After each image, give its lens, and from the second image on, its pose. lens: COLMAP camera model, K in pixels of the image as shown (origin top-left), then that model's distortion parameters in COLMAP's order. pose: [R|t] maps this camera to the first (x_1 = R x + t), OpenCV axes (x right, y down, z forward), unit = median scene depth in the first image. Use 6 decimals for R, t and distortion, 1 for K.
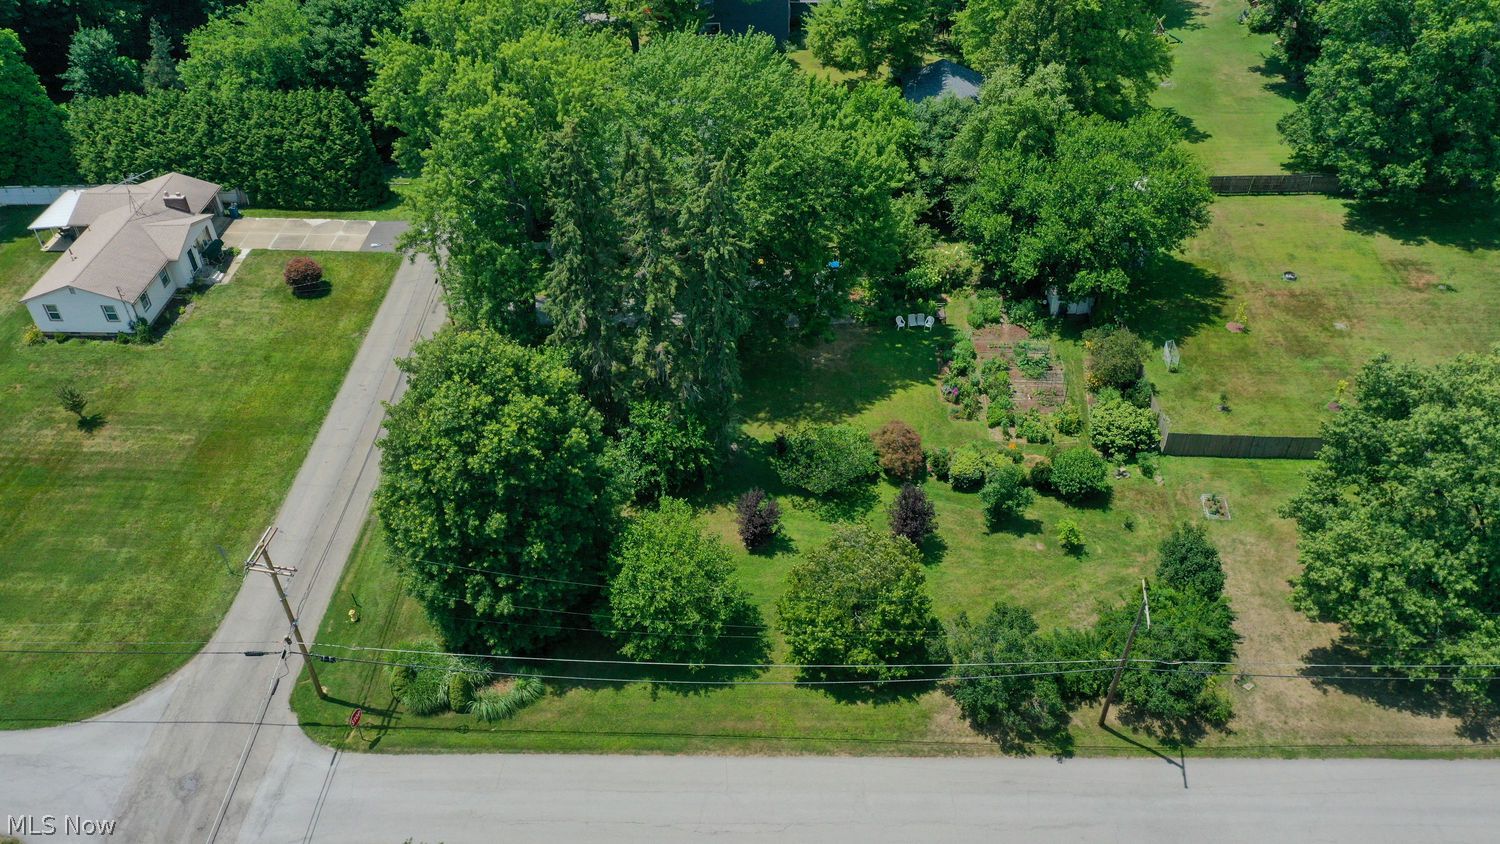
lens RADIAL K [[1156.6, 0, 752.2], [0, 1156.6, 425.0], [0, 0, 1]] dist [0.008006, -0.007870]
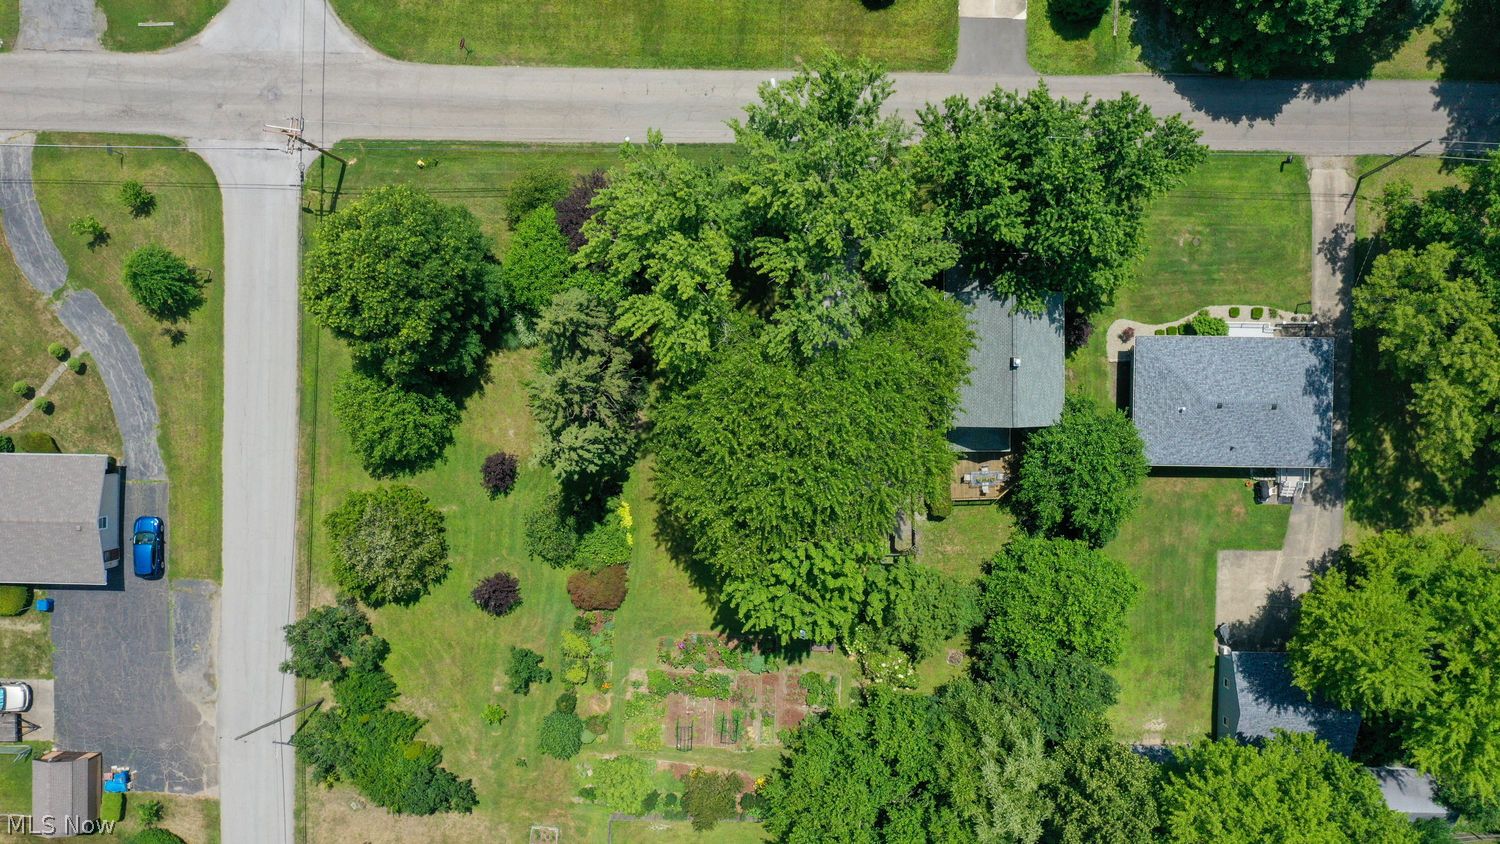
lens RADIAL K [[1156.6, 0, 752.2], [0, 1156.6, 425.0], [0, 0, 1]] dist [0.008006, -0.007870]
pose [[0.012805, 0.998757, 0.048177, -0.086617], [-0.635555, -0.029067, 0.771508, -0.916345], [0.771949, -0.040498, 0.634393, 0.365587]]
